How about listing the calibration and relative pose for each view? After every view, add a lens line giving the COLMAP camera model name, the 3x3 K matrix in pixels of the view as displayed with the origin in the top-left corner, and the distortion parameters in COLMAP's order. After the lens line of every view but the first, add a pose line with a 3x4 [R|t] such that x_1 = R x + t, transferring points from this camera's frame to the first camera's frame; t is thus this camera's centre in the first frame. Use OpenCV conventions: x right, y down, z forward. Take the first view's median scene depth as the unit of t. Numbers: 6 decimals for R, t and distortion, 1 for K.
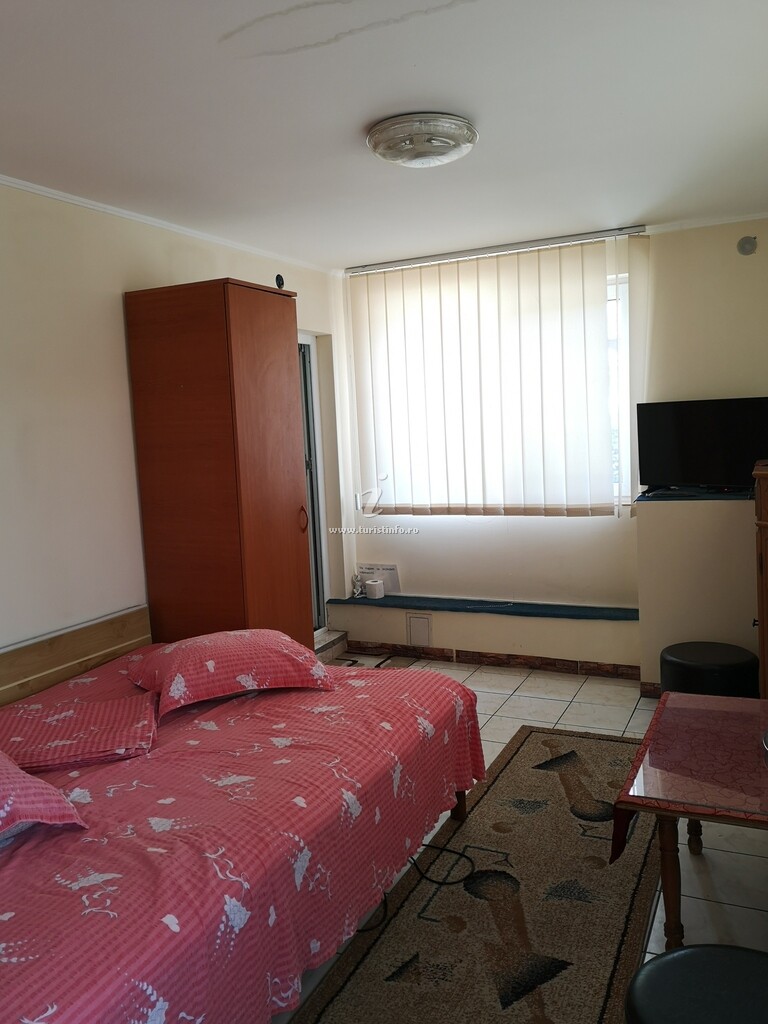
lens RADIAL K [[810.6, 0, 383.0], [0, 810.6, 512.1], [0, 0, 1]] dist [0.002270, -0.023141]
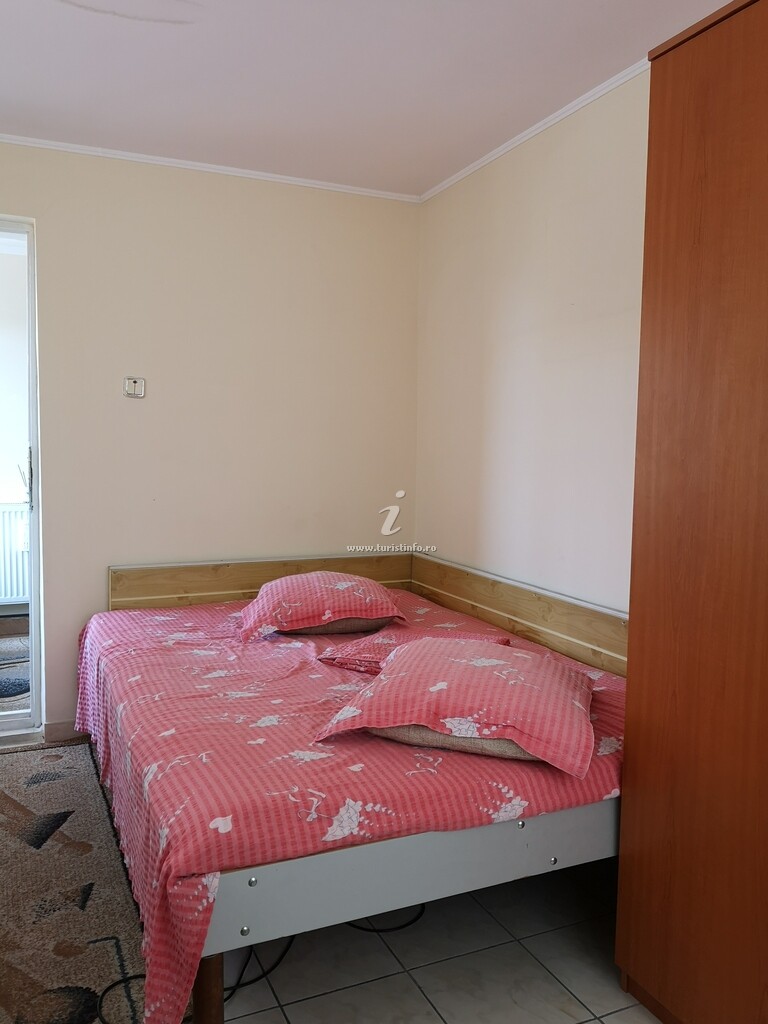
lens RADIAL K [[810.6, 0, 380.3], [0, 810.6, 509.8], [0, 0, 1]] dist [0.002270, -0.023141]
pose [[-0.635714, 0.103474, -0.764958, 0.491208], [-0.071615, 0.978795, 0.191914, -0.125627], [0.768596, 0.176785, -0.614823, 1.732539]]
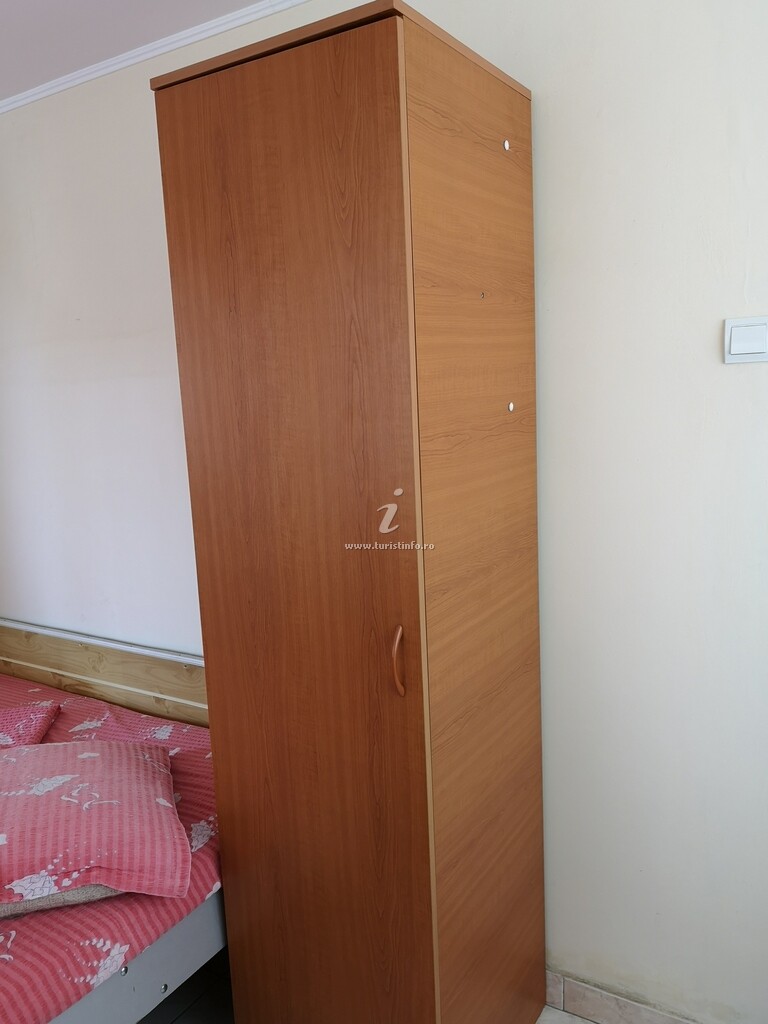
lens RADIAL K [[810.6, 0, 383.0], [0, 810.6, 511.9], [0, 0, 1]] dist [0.002270, -0.023141]
pose [[-0.093224, 0.195929, -0.976177, 0.412001], [-0.059965, 0.977562, 0.201934, -0.218167], [0.993838, 0.077362, -0.079383, 1.654251]]
